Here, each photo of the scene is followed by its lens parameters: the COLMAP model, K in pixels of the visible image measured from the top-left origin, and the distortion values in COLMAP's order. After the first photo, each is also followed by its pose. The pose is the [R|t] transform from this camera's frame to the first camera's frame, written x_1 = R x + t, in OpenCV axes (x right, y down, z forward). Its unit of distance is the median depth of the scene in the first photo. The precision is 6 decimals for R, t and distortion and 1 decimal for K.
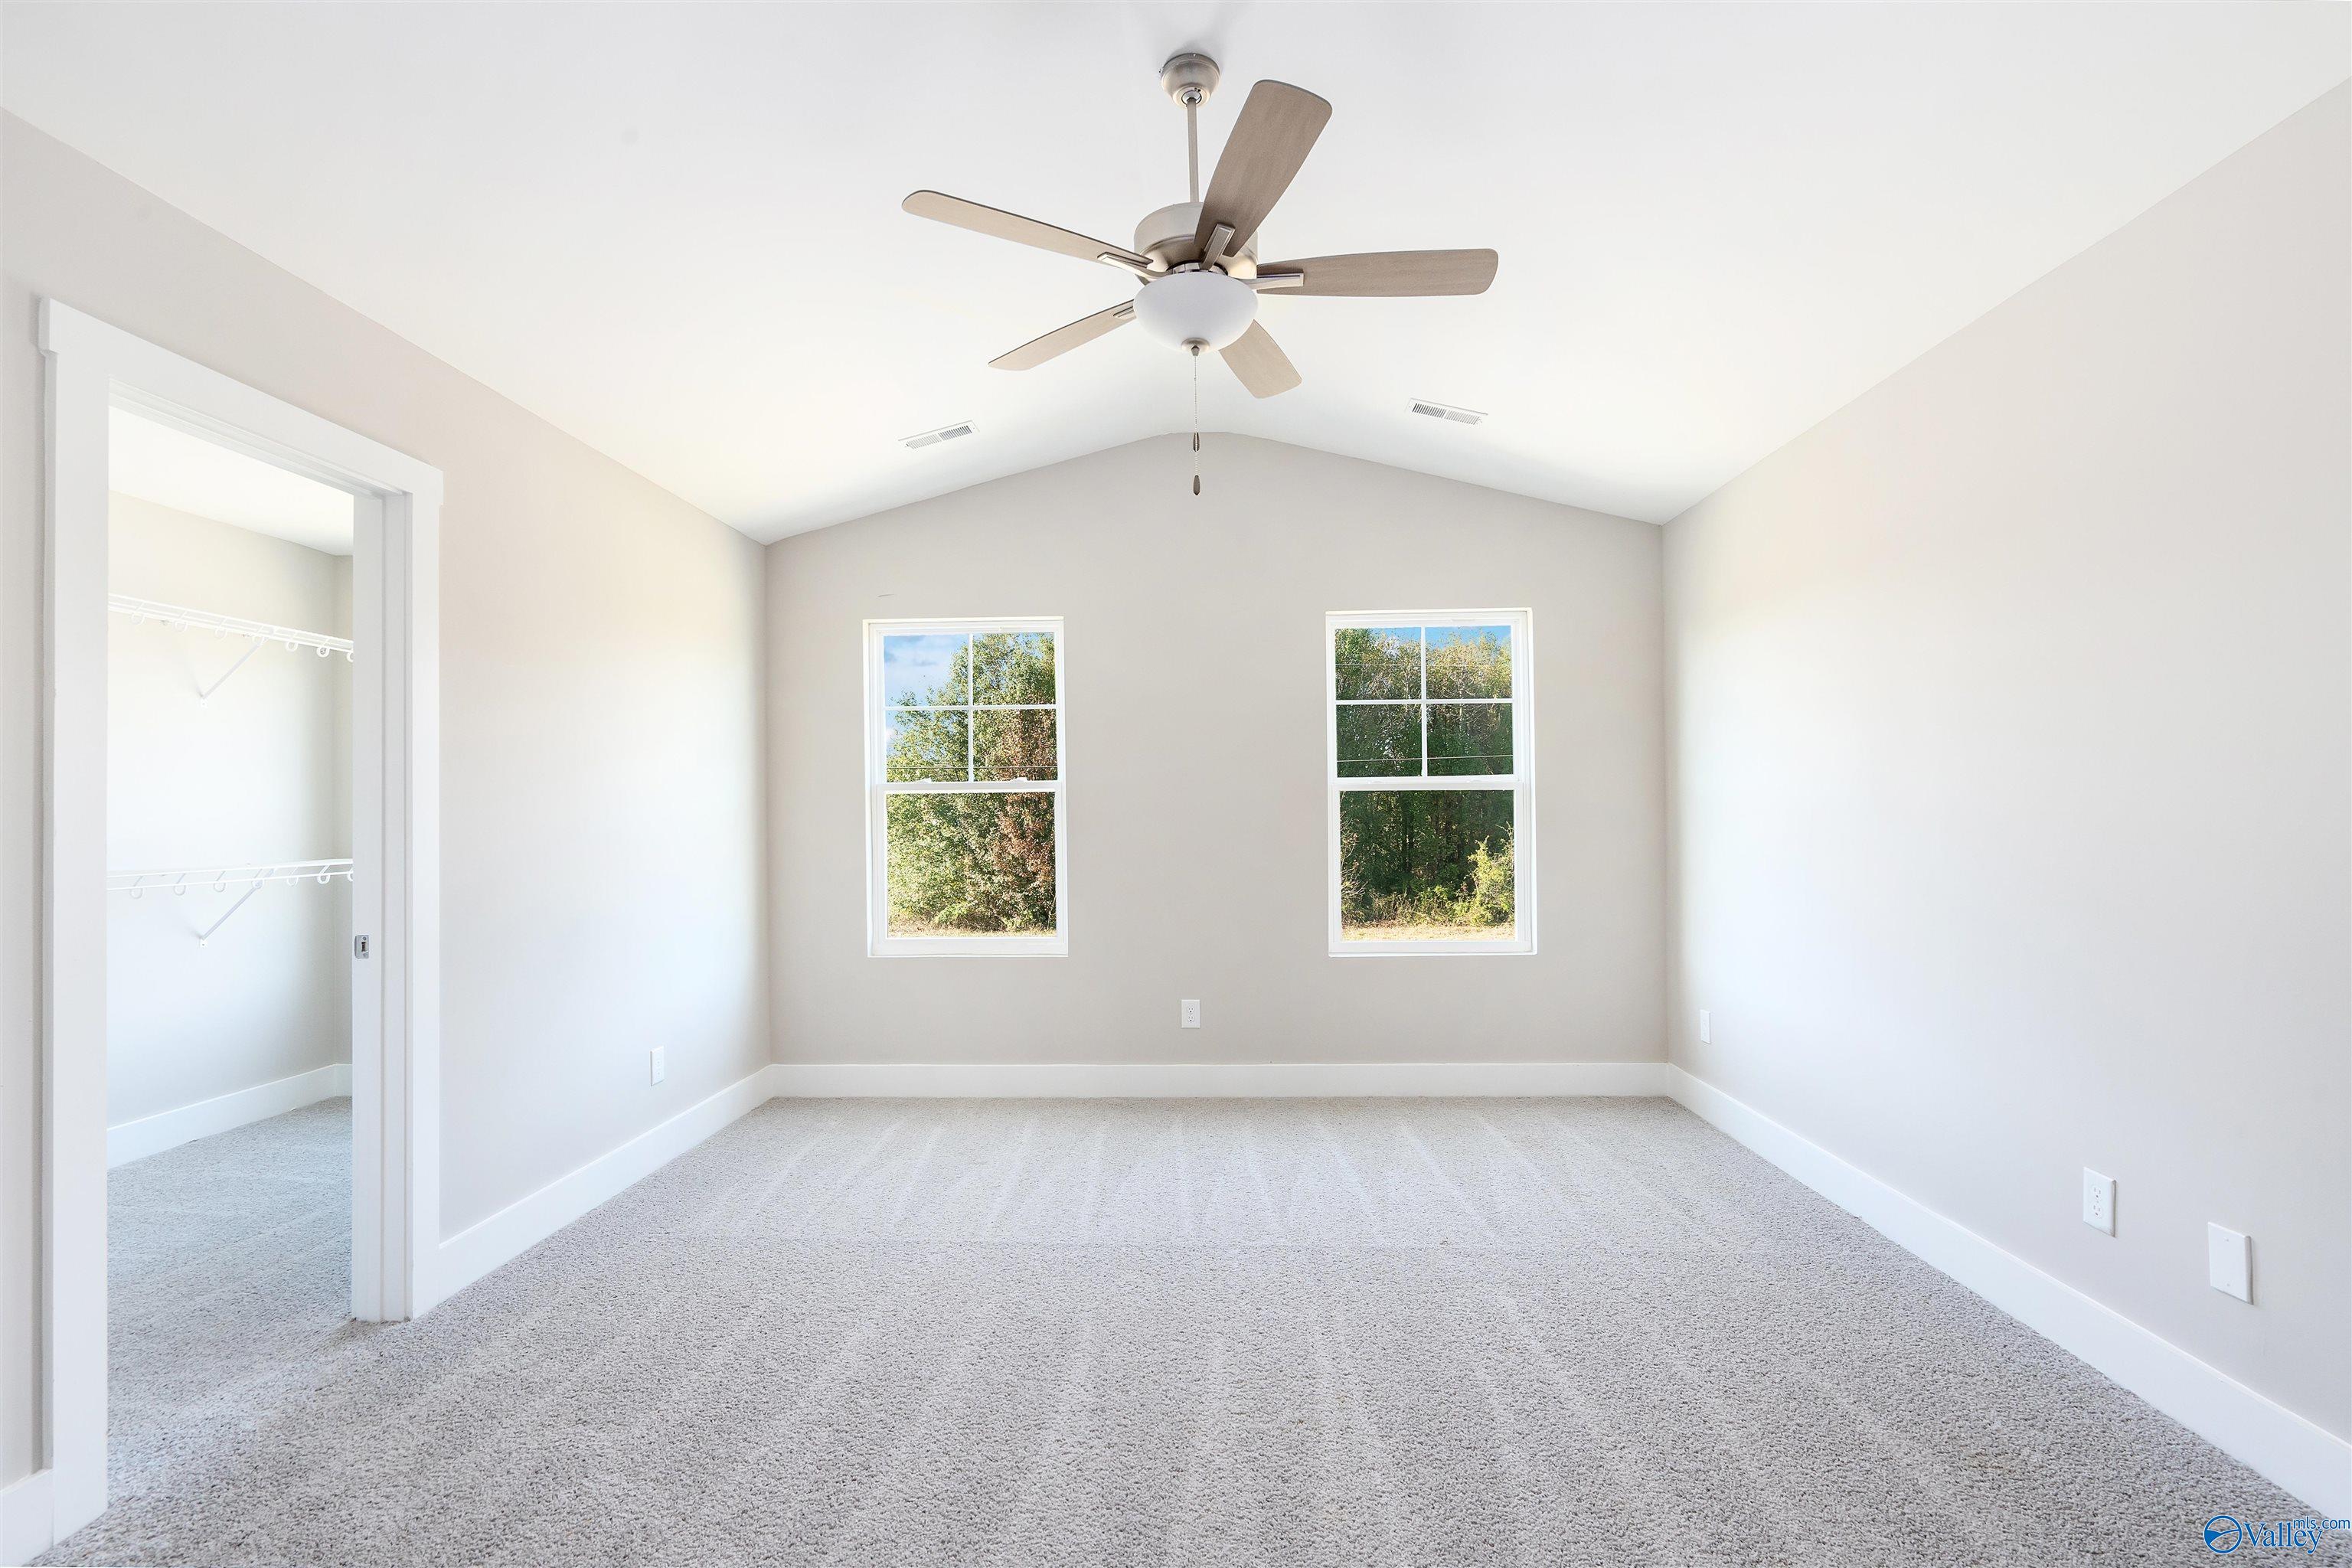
lens RADIAL K [[1076.8, 0, 1187.4], [0, 1076.8, 807.0], [0, 0, 1]] dist [-0.001907, 0.000901]
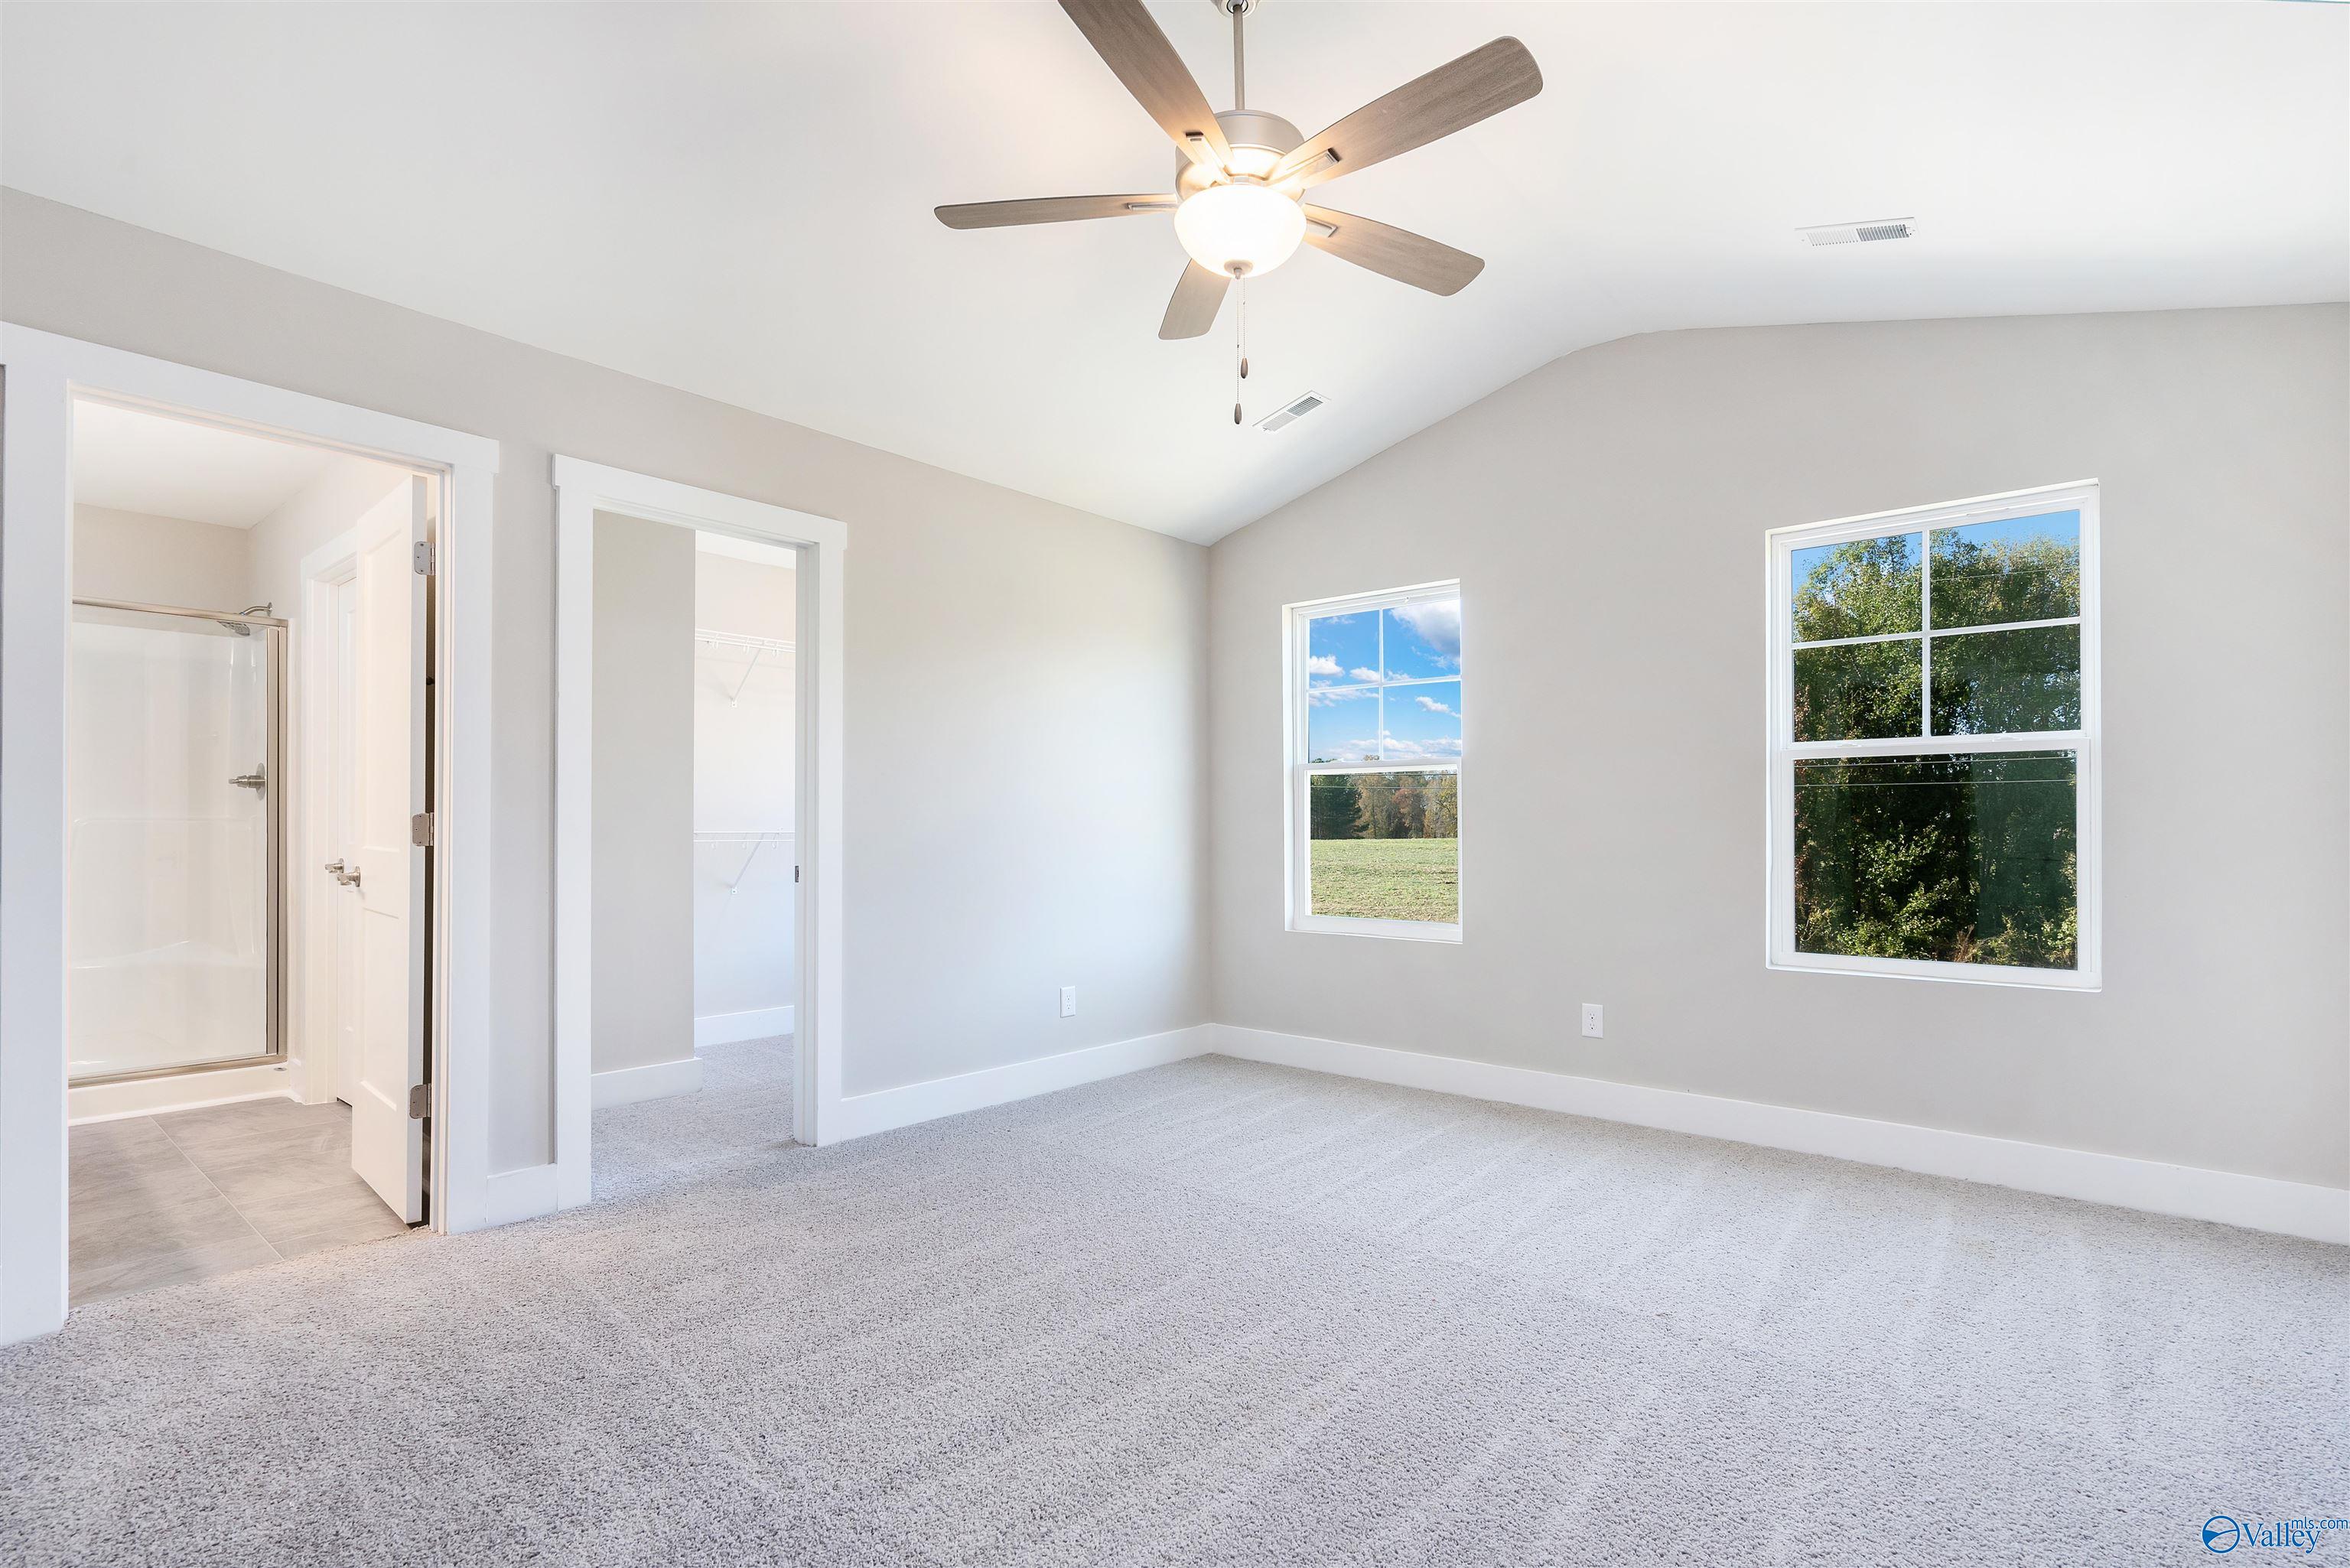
lens RADIAL K [[1106.8, 0, 1174.6], [0, 1106.8, 831.2], [0, 0, 1]] dist [-0.002944, 0.000968]
pose [[0.789479, 0.015335, -0.613586, 0.313722], [-0.005295, 0.999821, 0.018174, 0.028148], [0.613755, -0.011099, 0.789419, 0.105943]]
